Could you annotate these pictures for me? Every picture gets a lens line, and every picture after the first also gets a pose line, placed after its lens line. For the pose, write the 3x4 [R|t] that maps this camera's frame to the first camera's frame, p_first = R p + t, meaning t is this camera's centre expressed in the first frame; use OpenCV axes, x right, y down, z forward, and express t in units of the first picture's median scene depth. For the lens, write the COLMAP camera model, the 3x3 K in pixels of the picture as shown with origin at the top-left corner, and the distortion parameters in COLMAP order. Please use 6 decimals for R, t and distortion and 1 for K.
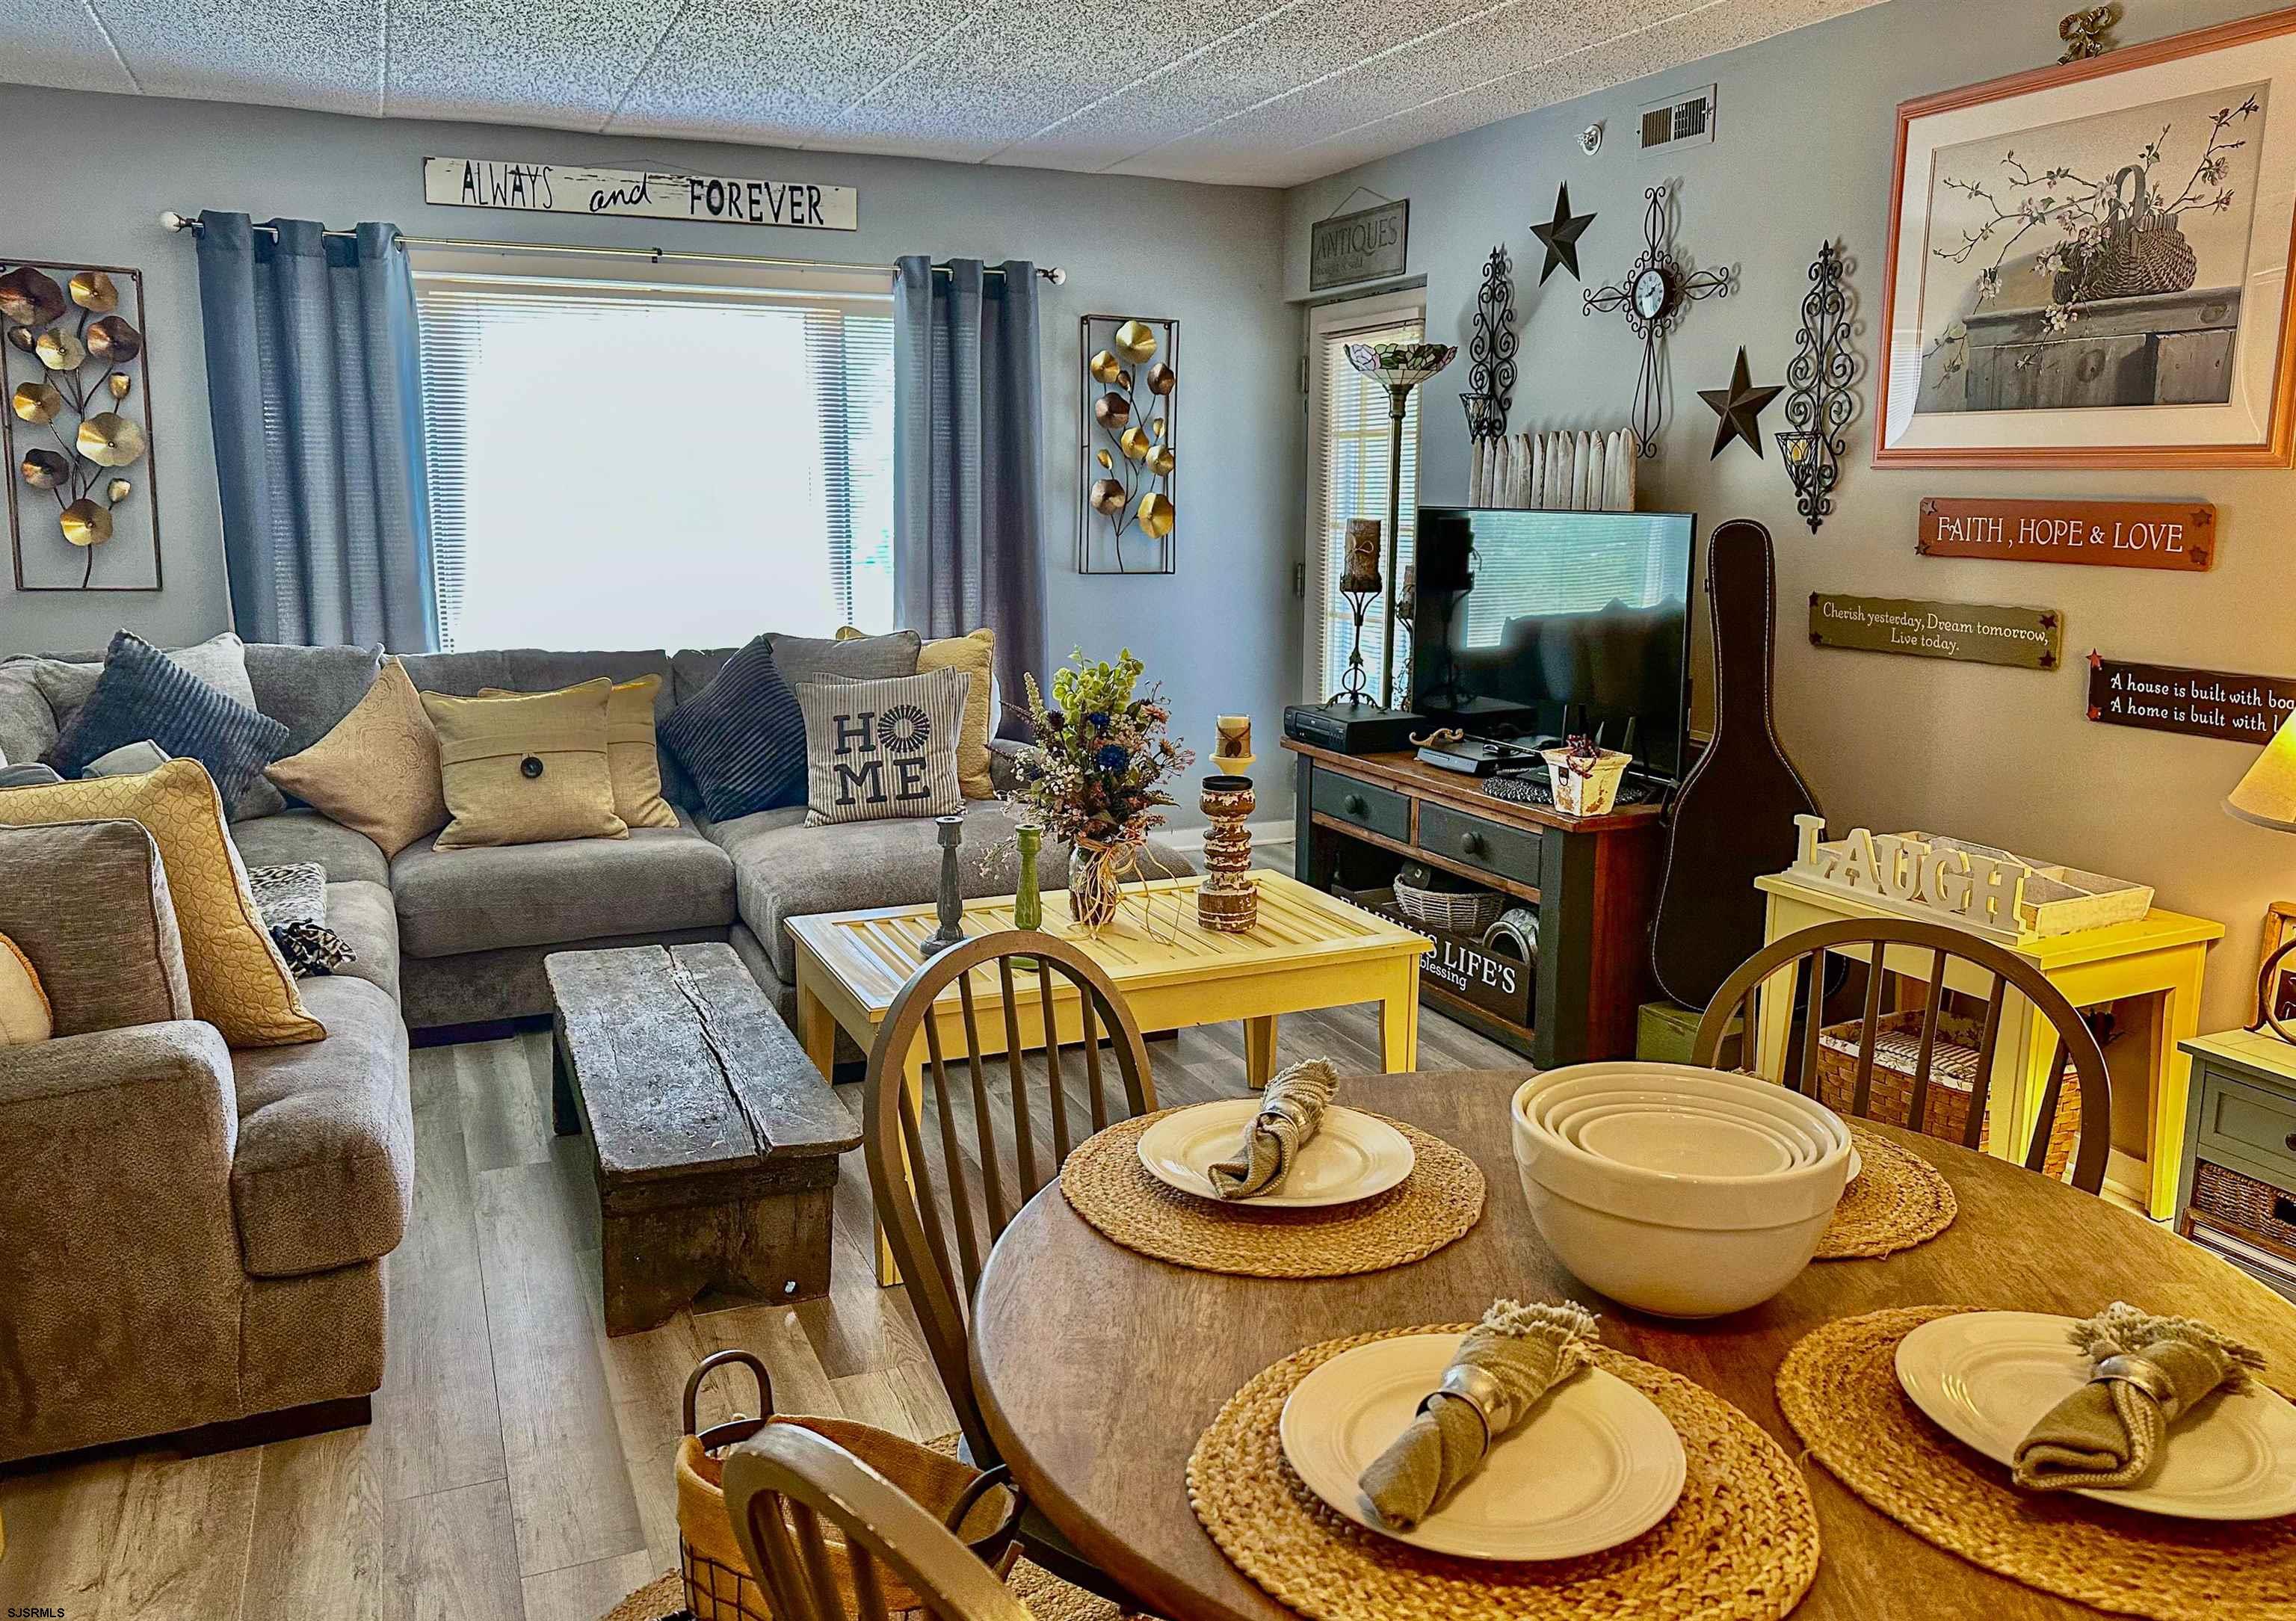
lens RADIAL K [[1681.2, 0, 1152.1], [0, 1681.2, 759.6], [0, 0, 1]] dist [-0.040250, 0.051045]
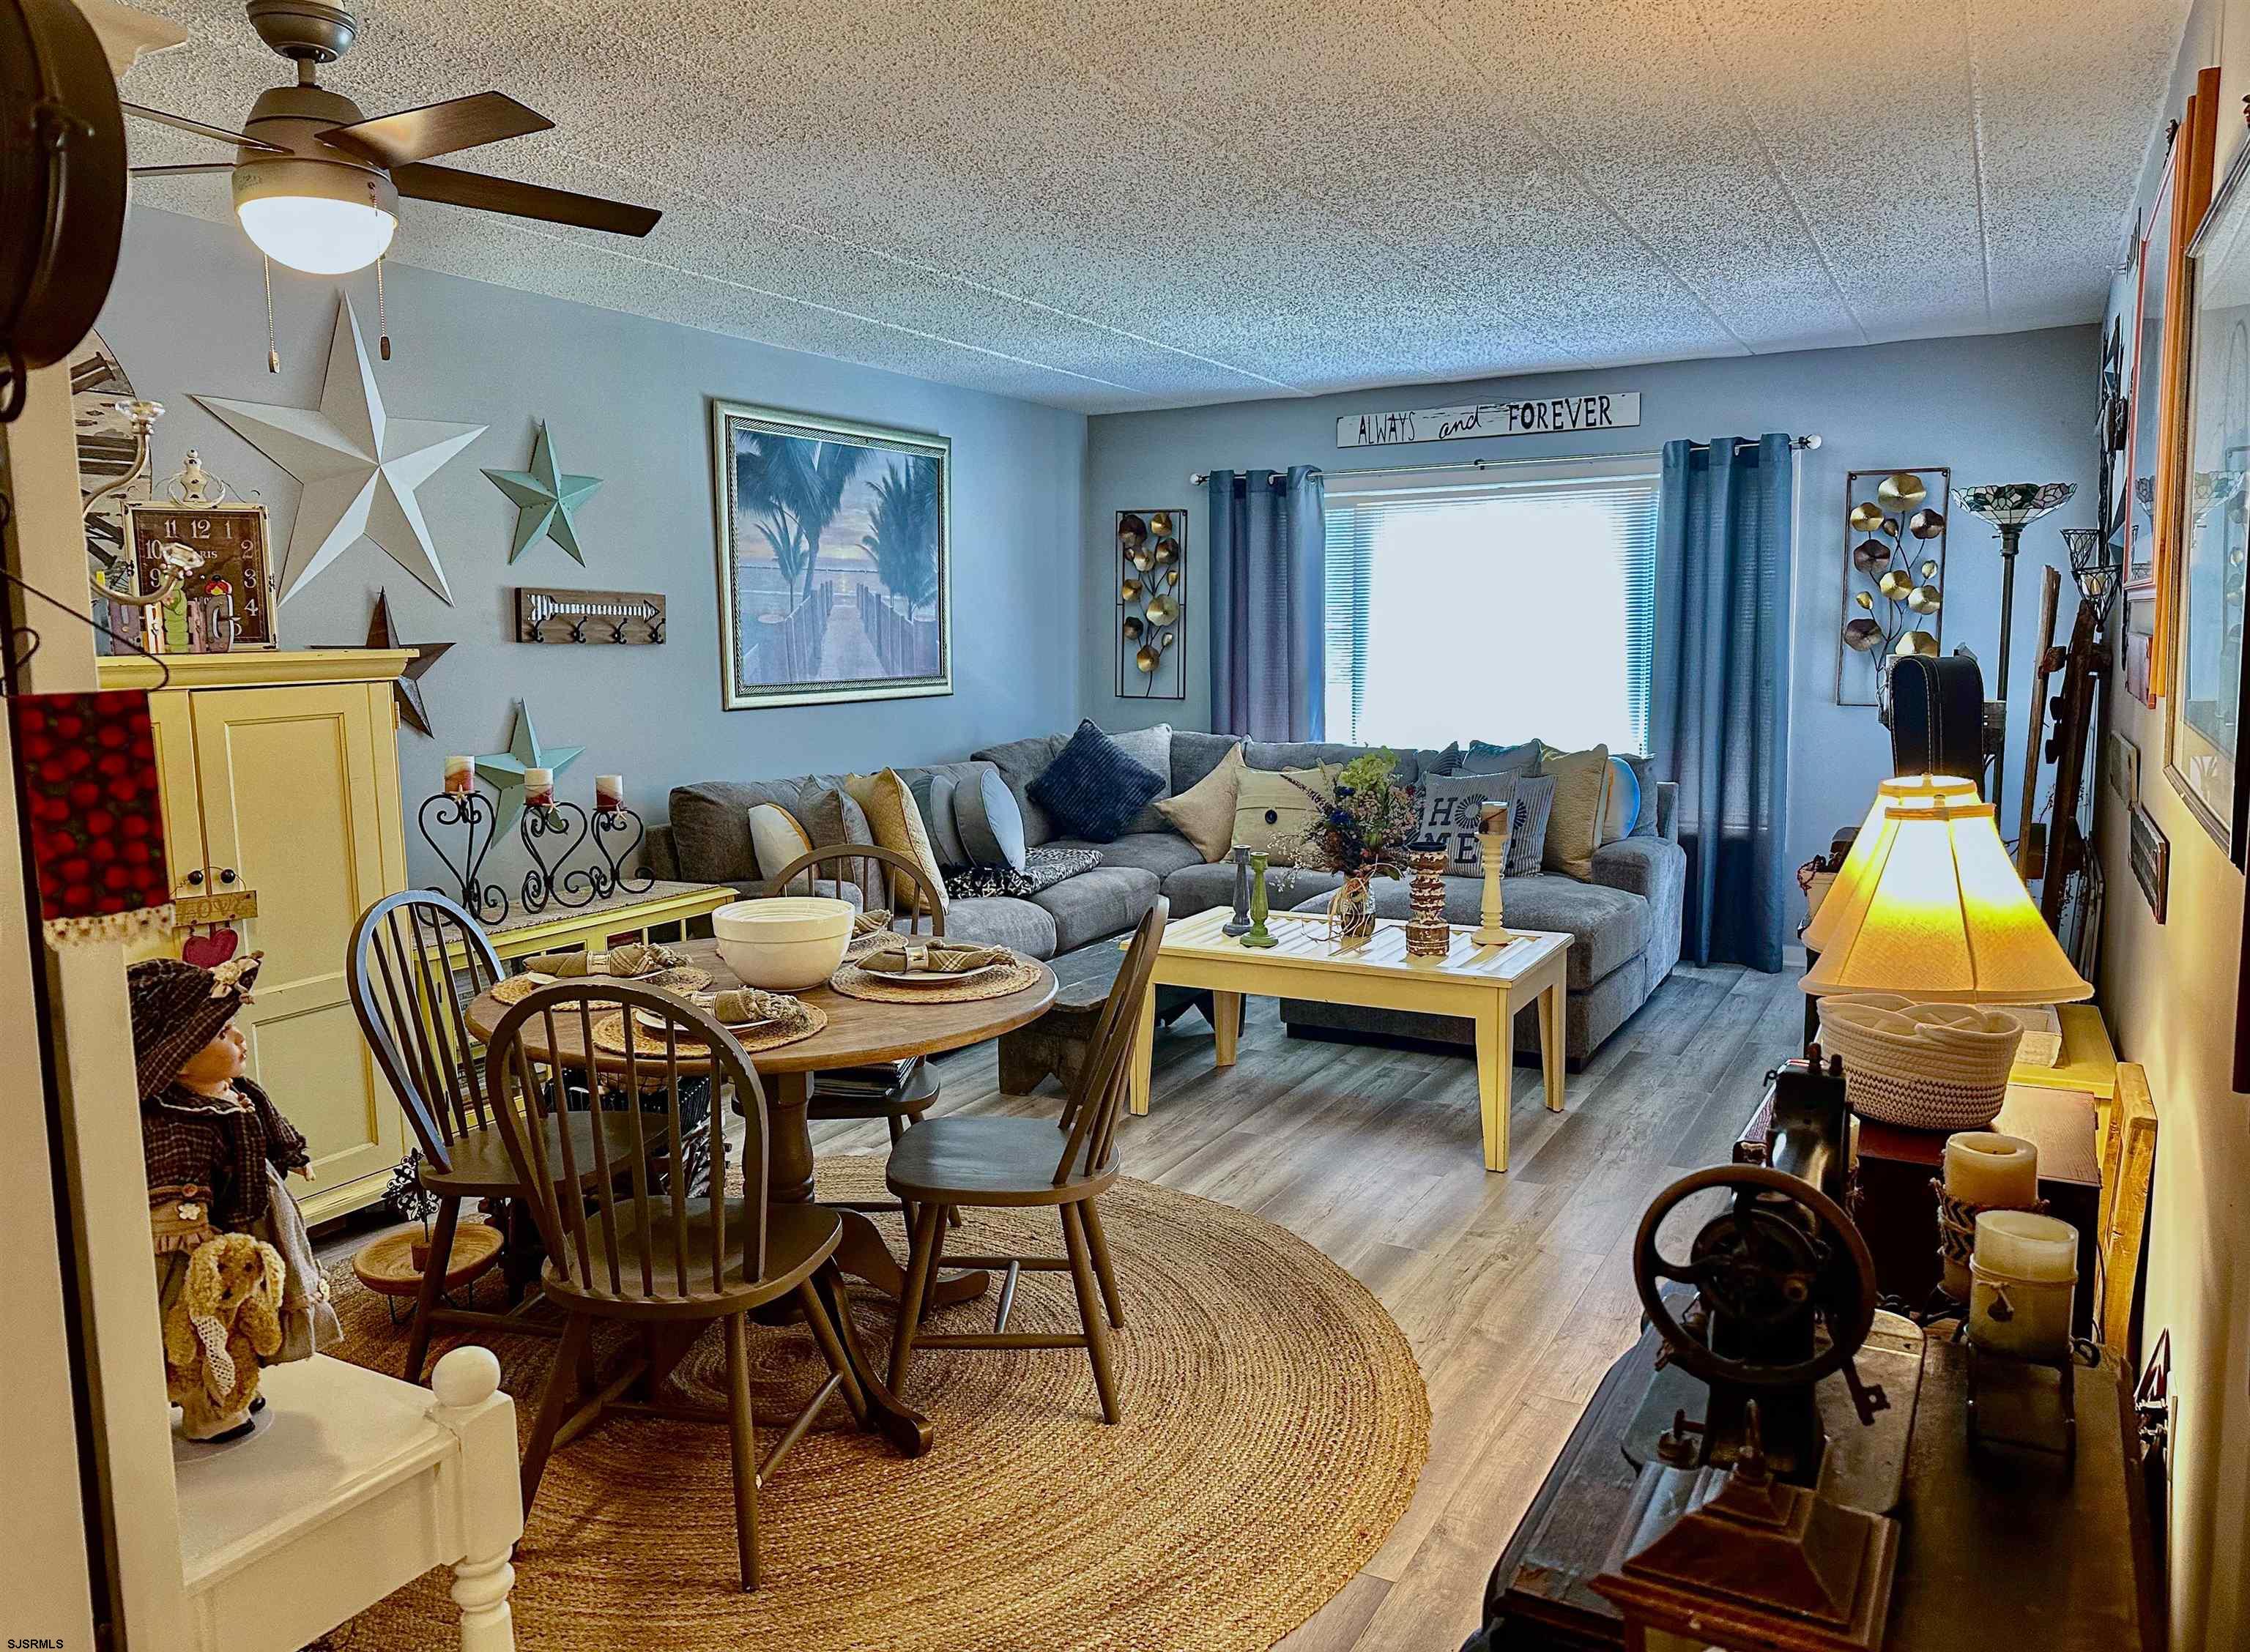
lens RADIAL K [[1613.9, 0, 1125.0], [0, 1613.9, 826.0], [0, 0, 1]] dist [0.003171, -0.003290]
pose [[0.596620, 0.081753, -0.798349, 0.615199], [-0.112912, 0.993454, 0.017352, 0.001957], [0.794541, 0.079791, 0.601945, -0.001764]]
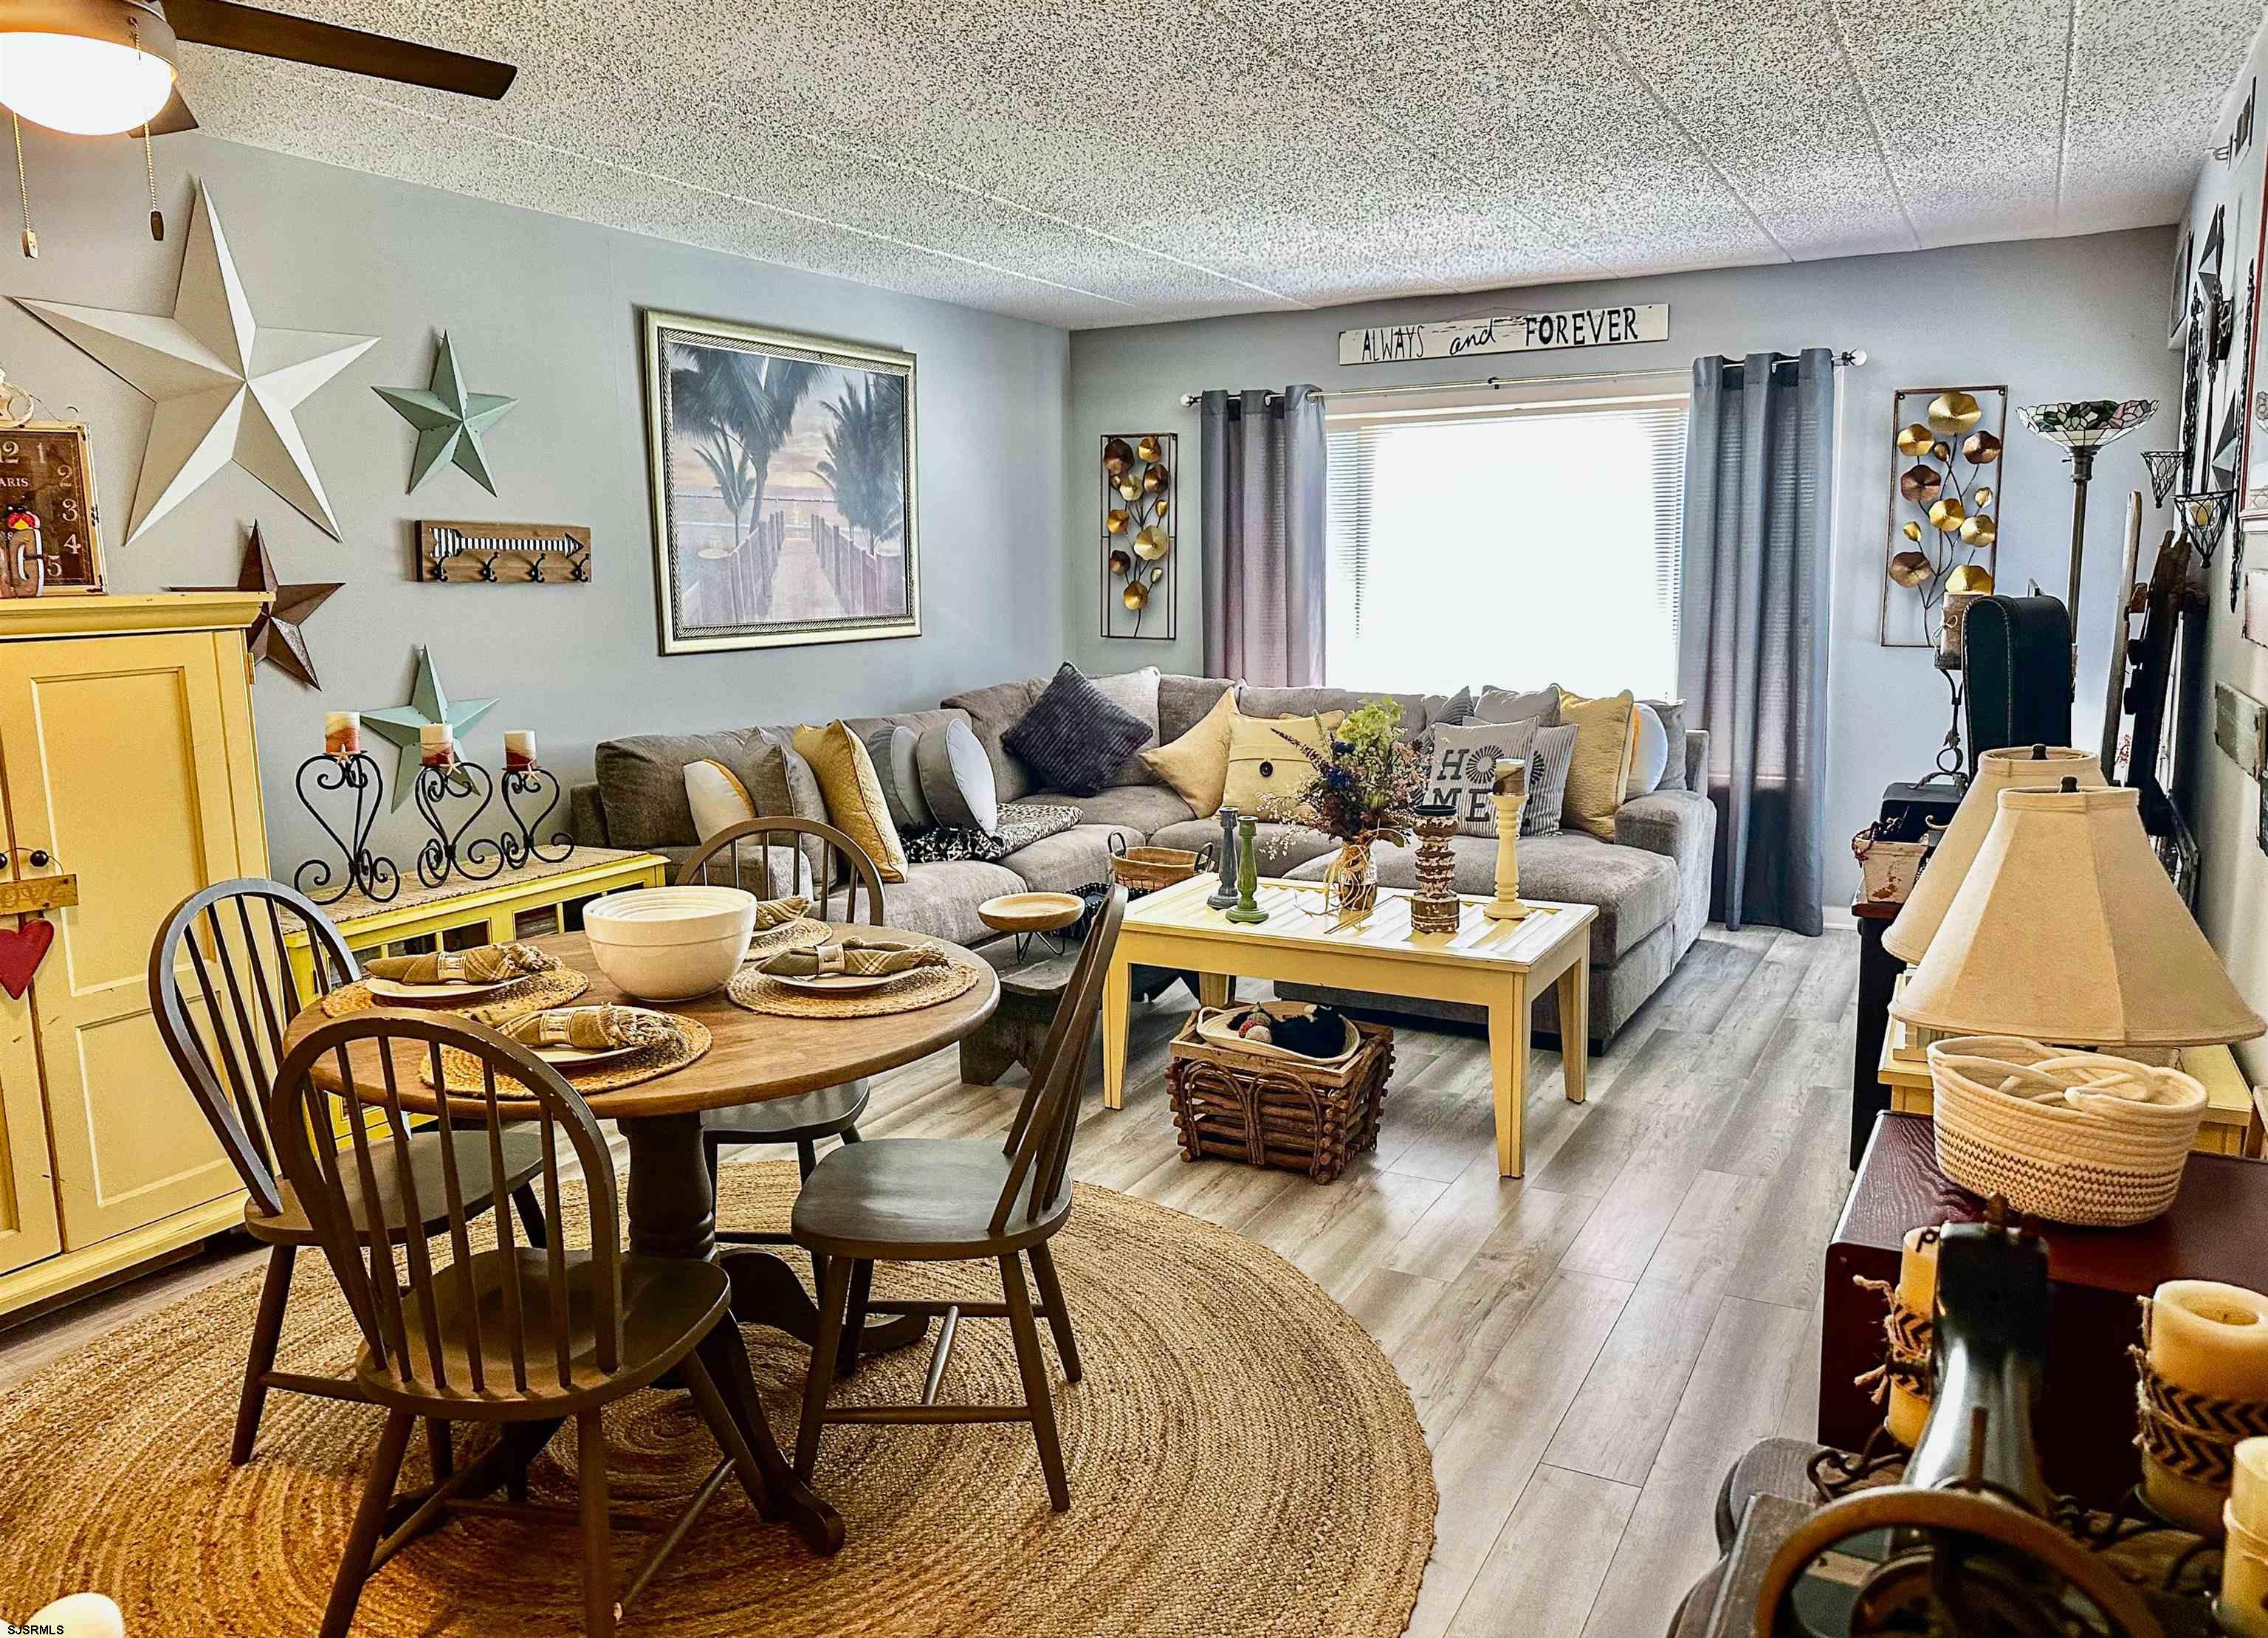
lens RADIAL K [[1634.3, 0, 1146.8], [0, 1634.3, 808.1], [0, 0, 1]] dist [-0.004741, 0.001717]
pose [[0.603900, 0.102836, -0.790398, 0.554646], [-0.110067, 0.992901, 0.045087, -0.011481], [0.789424, 0.059769, 0.610932, 0.064230]]
